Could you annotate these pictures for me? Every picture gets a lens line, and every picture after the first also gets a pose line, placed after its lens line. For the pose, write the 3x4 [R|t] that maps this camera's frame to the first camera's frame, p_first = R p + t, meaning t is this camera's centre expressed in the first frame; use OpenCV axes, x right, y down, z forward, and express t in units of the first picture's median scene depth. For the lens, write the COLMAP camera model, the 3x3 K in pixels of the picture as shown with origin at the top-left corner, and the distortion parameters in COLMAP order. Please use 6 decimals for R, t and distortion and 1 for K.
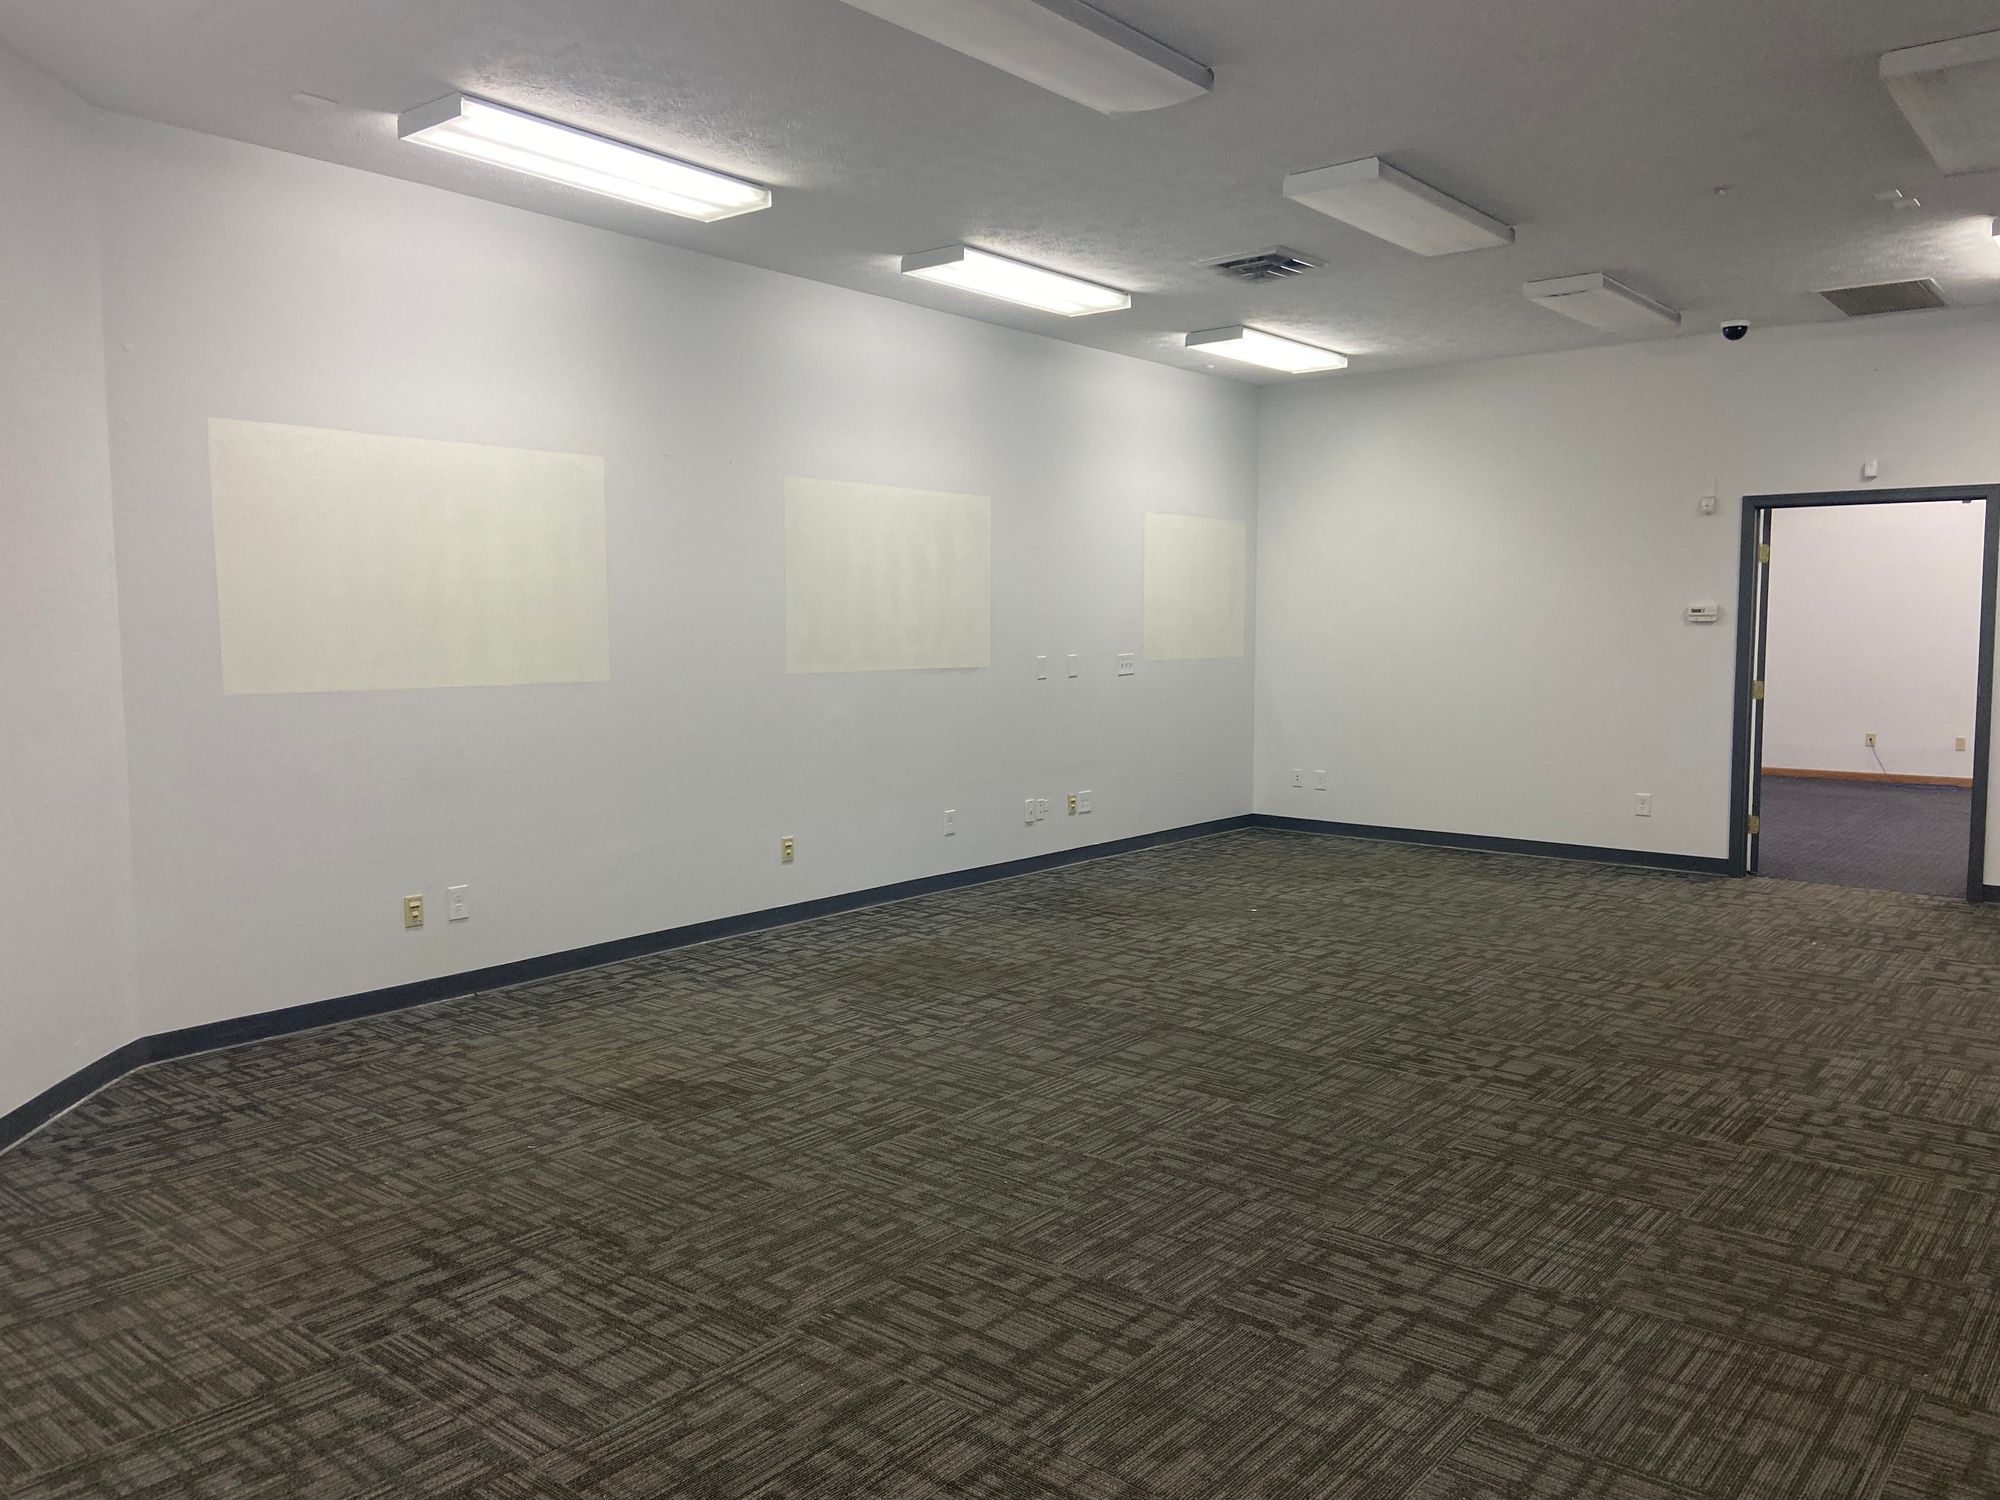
lens RADIAL K [[1503.2, 0, 983.4], [0, 1503.2, 744.9], [0, 0, 1]] dist [0.101835, -0.118948]
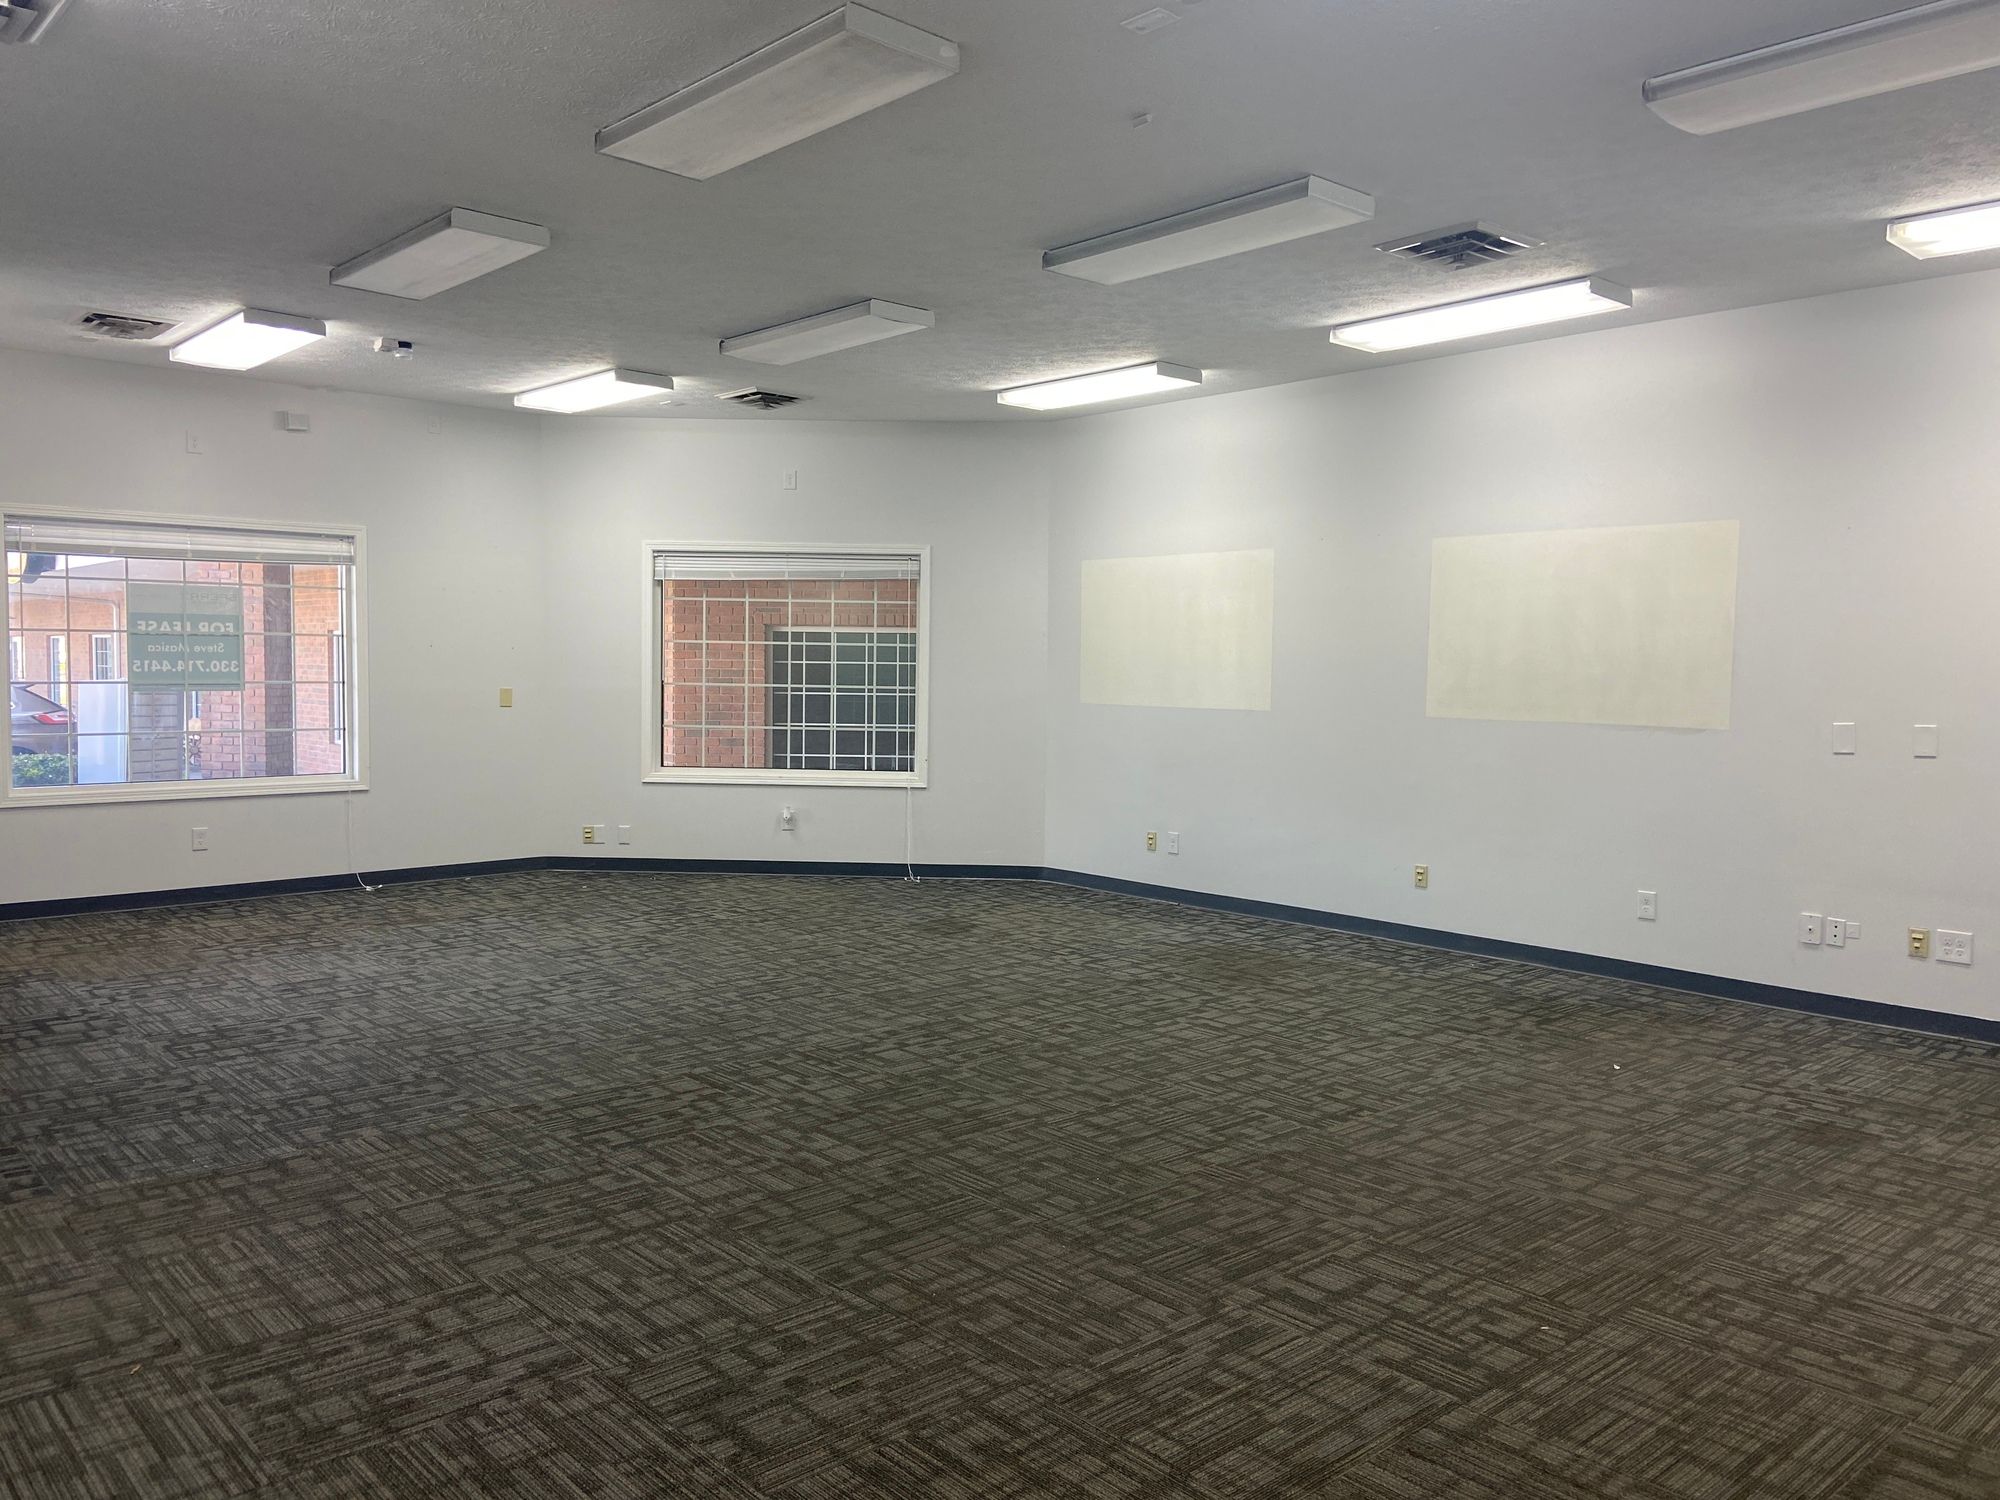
lens RADIAL K [[1503.2, 0, 1002.4], [0, 1503.2, 747.5], [0, 0, 1]] dist [0.101835, -0.118948]
pose [[-0.144423, 0.053415, -0.988073, 1.433458], [-0.097658, 0.992898, 0.067950, -0.098815], [0.984685, 0.106307, -0.138181, 1.205759]]
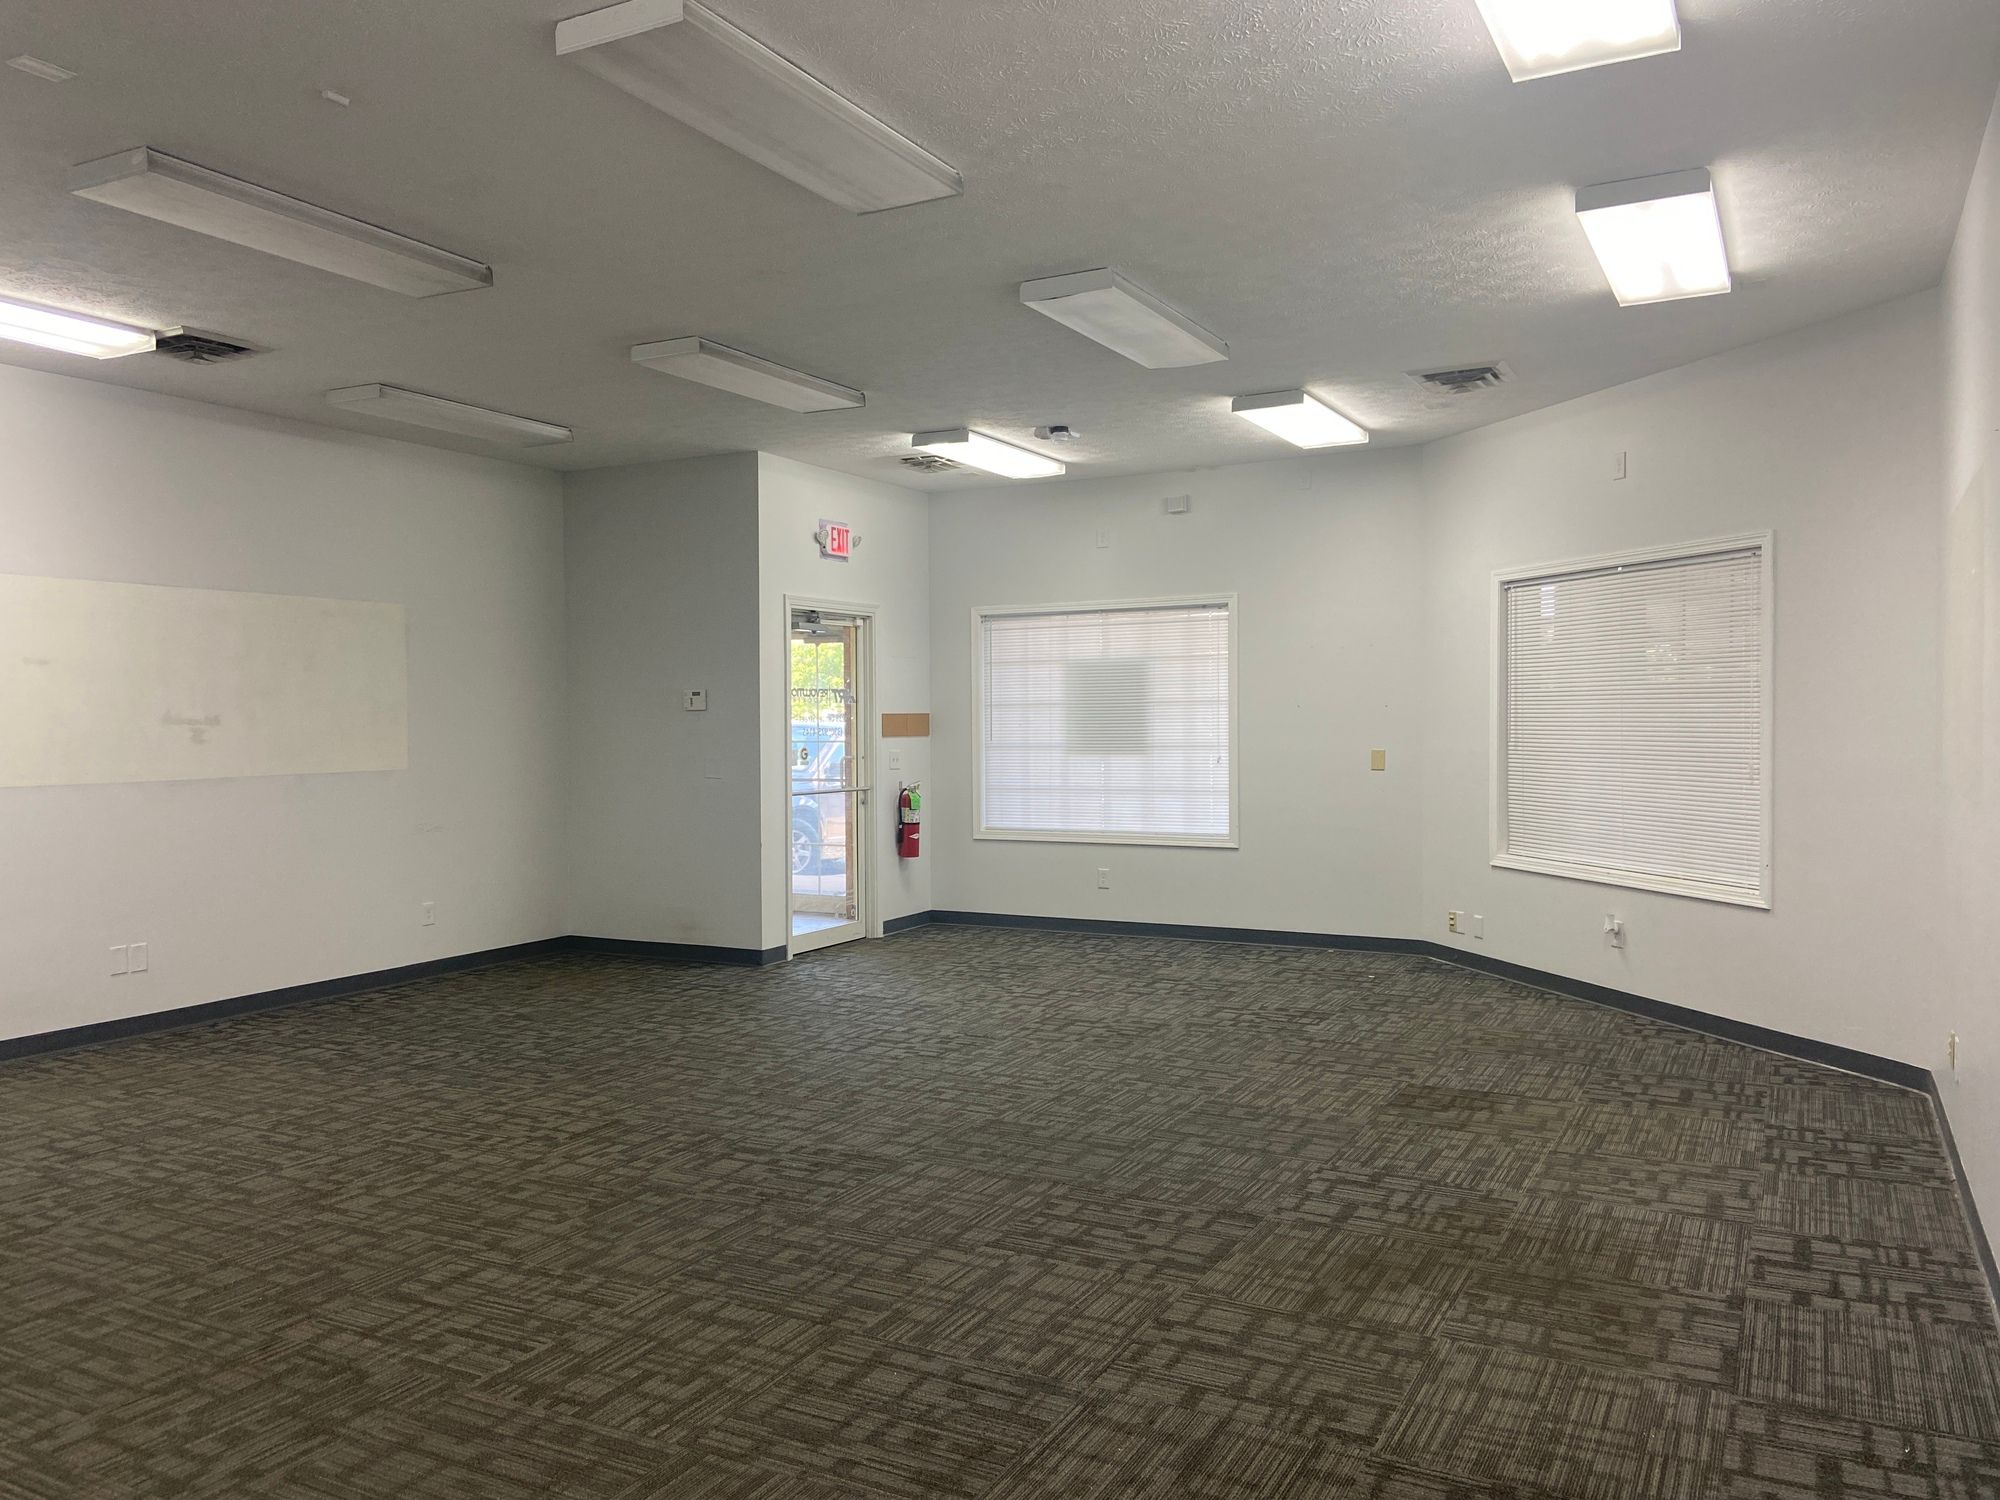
lens RADIAL K [[1503.2, 0, 972.0], [0, 1503.2, 752.4], [0, 0, 1]] dist [0.101835, -0.118948]
pose [[-0.981499, 0.011919, -0.191096, 0.379878], [-0.009187, 0.993979, 0.109184, -0.168009], [0.191247, 0.108920, -0.975480, 1.967809]]
